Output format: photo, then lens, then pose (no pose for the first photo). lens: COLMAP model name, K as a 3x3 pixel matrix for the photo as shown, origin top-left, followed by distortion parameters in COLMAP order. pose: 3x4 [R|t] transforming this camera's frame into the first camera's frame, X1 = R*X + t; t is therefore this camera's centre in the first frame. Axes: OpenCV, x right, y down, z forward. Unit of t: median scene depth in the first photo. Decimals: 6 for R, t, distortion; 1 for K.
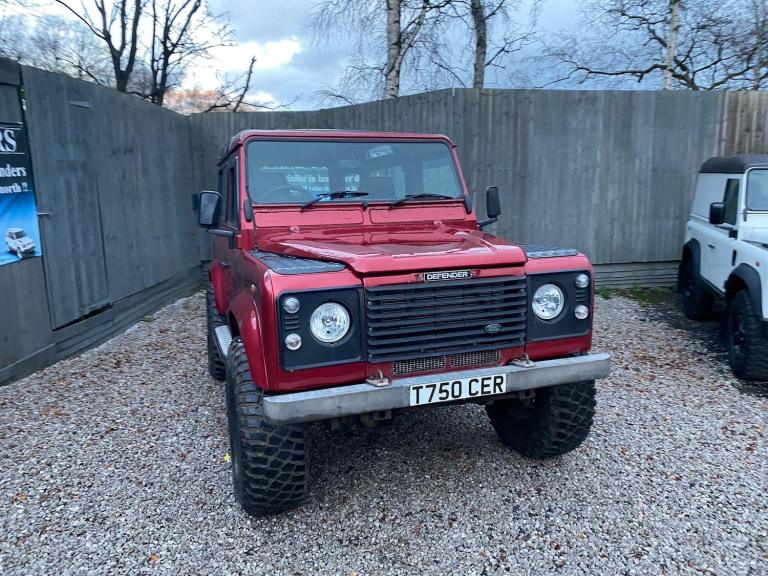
lens RADIAL K [[585.9, 0, 395.1], [0, 585.9, 279.3], [0, 0, 1]] dist [0.016454, -0.005868]
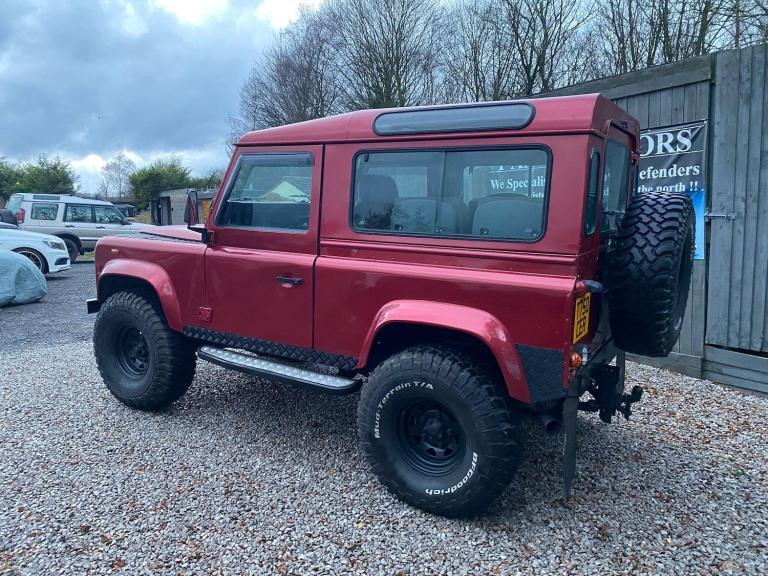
lens RADIAL K [[585.5, 0, 378.8], [0, 585.5, 274.8], [0, 0, 1]] dist [0.009765, -0.002247]
pose [[-0.785964, 0.095529, -0.610848, 0.497600], [-0.081489, 0.963367, 0.255508, -0.285332], [0.612878, 0.250597, -0.749387, 1.867270]]
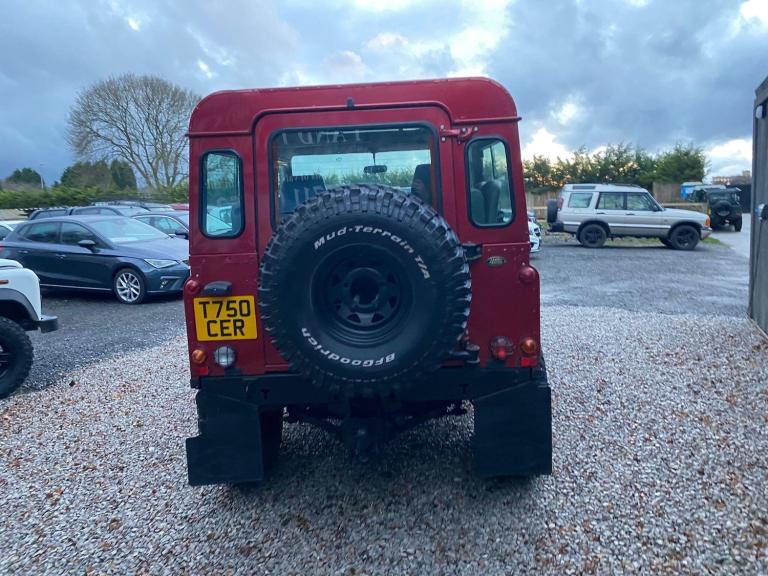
lens RADIAL K [[587.4, 0, 394.2], [0, 587.4, 283.6], [0, 0, 1]] dist [0.019432, -0.007312]
pose [[-0.927656, 0.000400, 0.373436, -0.548686], [0.111930, 0.954321, 0.277027, -0.289309], [-0.356267, 0.298784, -0.885326, 2.037708]]
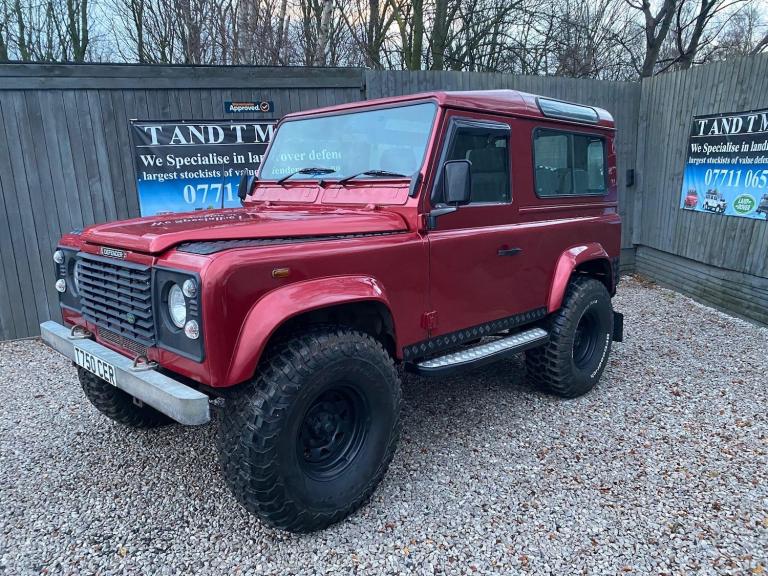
lens RADIAL K [[585.5, 0, 378.8], [0, 585.5, 274.8], [0, 0, 1]] dist [0.009765, -0.002247]
pose [[0.432358, 0.158376, -0.887685, 0.759364], [-0.127288, 0.985316, 0.113798, -0.091718], [0.892673, 0.063790, 0.446168, 0.616963]]
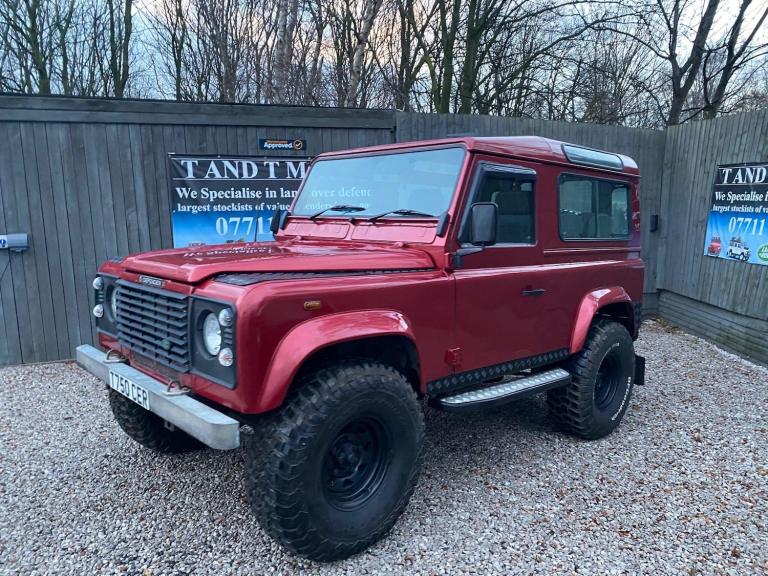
lens RADIAL K [[583.6, 0, 389.8], [0, 583.6, 283.8], [0, 0, 1]] dist [0.010976, -0.005692]
pose [[0.410061, 0.130234, -0.902712, 0.774474], [-0.157541, 0.984990, 0.070541, -0.092146], [0.898349, 0.113288, 0.424423, 0.603322]]
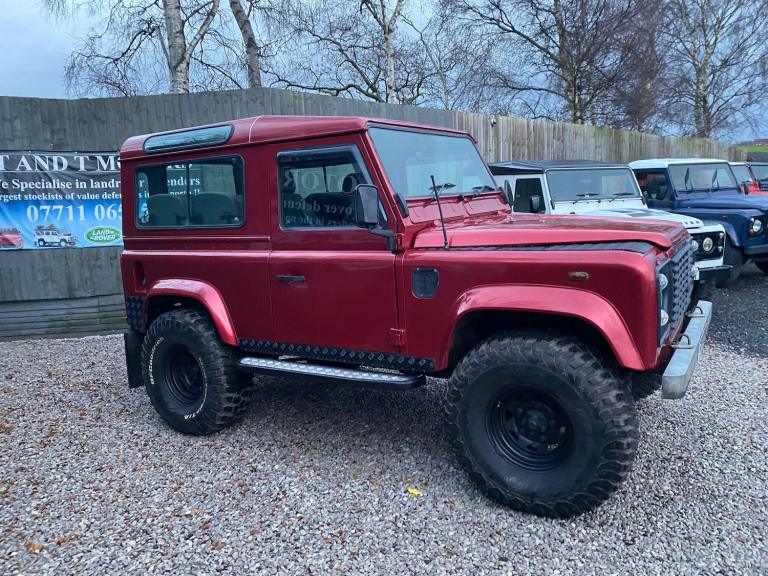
lens RADIAL K [[580.6, 0, 397.0], [0, 580.6, 275.2], [0, 0, 1]] dist [0.006842, 0.004189]
pose [[0.783413, -0.106266, 0.612349, -0.682025], [0.121816, 0.992418, 0.016376, -0.024363], [-0.609446, 0.061764, 0.790418, 0.277136]]
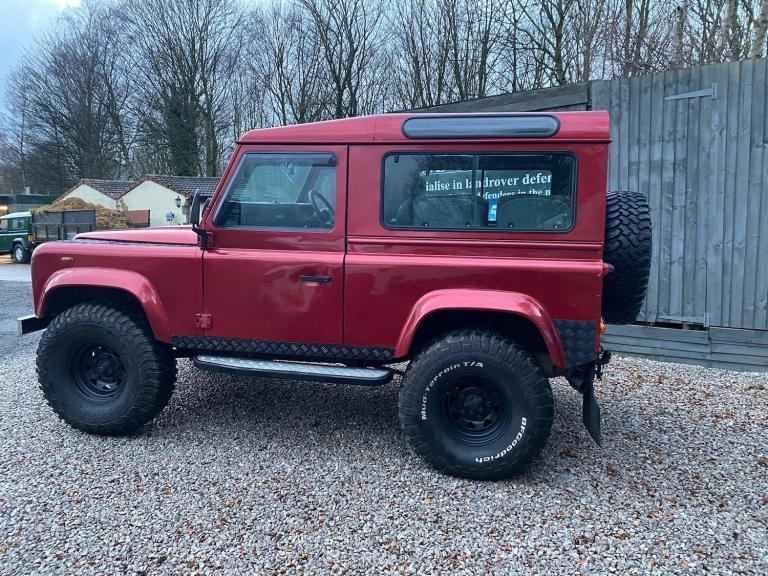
lens RADIAL K [[585.9, 0, 391.9], [0, 585.9, 274.1], [0, 0, 1]] dist [0.010424, -0.002136]
pose [[-0.510660, 0.119085, -0.851496, 0.749016], [-0.118179, 0.971240, 0.206706, -0.247360], [0.851622, 0.206185, -0.481900, 1.662433]]
